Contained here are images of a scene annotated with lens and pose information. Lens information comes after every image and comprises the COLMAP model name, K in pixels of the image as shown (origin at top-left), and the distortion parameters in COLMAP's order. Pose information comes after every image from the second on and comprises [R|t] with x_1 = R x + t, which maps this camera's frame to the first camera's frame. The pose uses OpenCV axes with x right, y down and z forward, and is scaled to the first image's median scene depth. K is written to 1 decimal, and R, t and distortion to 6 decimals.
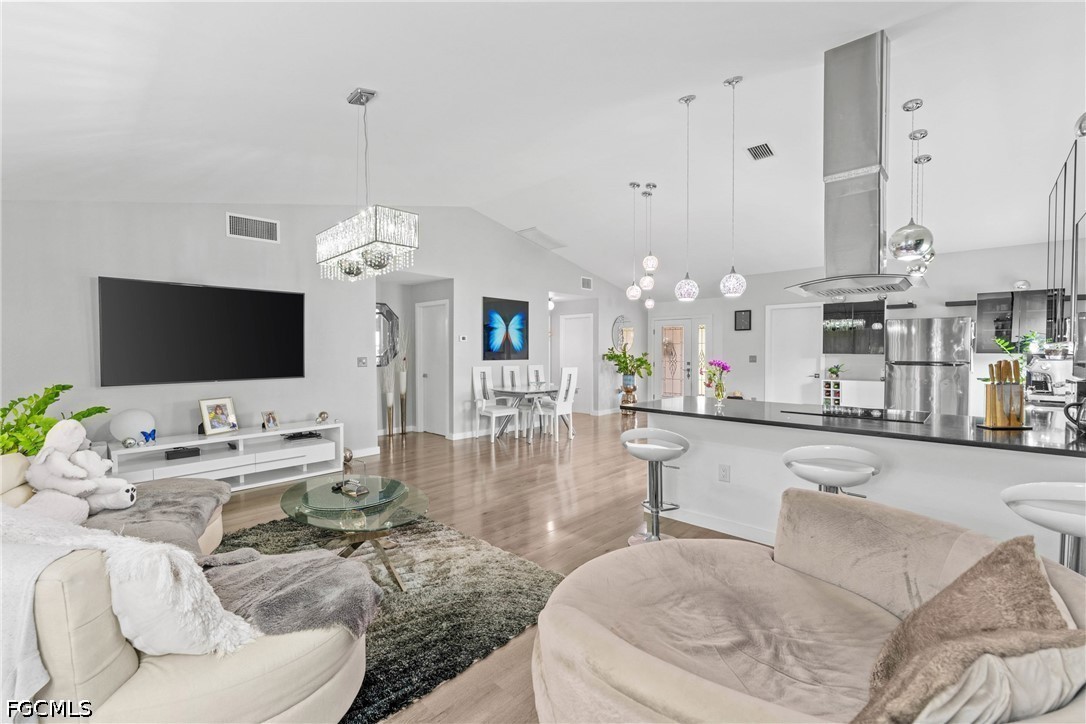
lens RADIAL K [[470.5, 0, 543.0], [0, 470.5, 362.0], [0, 0, 1]] dist [0.000147, 0.000009]
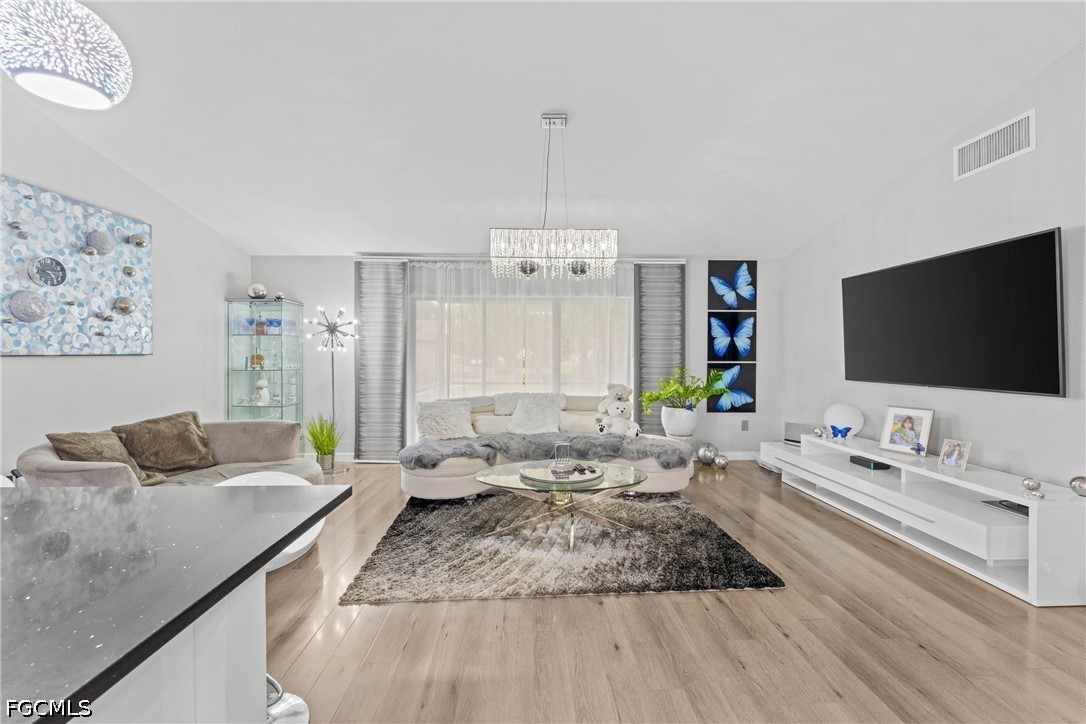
lens RADIAL K [[432.1, 0, 543.0], [0, 432.1, 362.0], [0, 0, 1]] dist [-0.000207, -0.000100]
pose [[-0.707573, 0.015107, -0.706479, 0.230466], [-0.016959, 0.999120, 0.038350, -0.014160], [0.706437, 0.039117, -0.706694, 1.091747]]
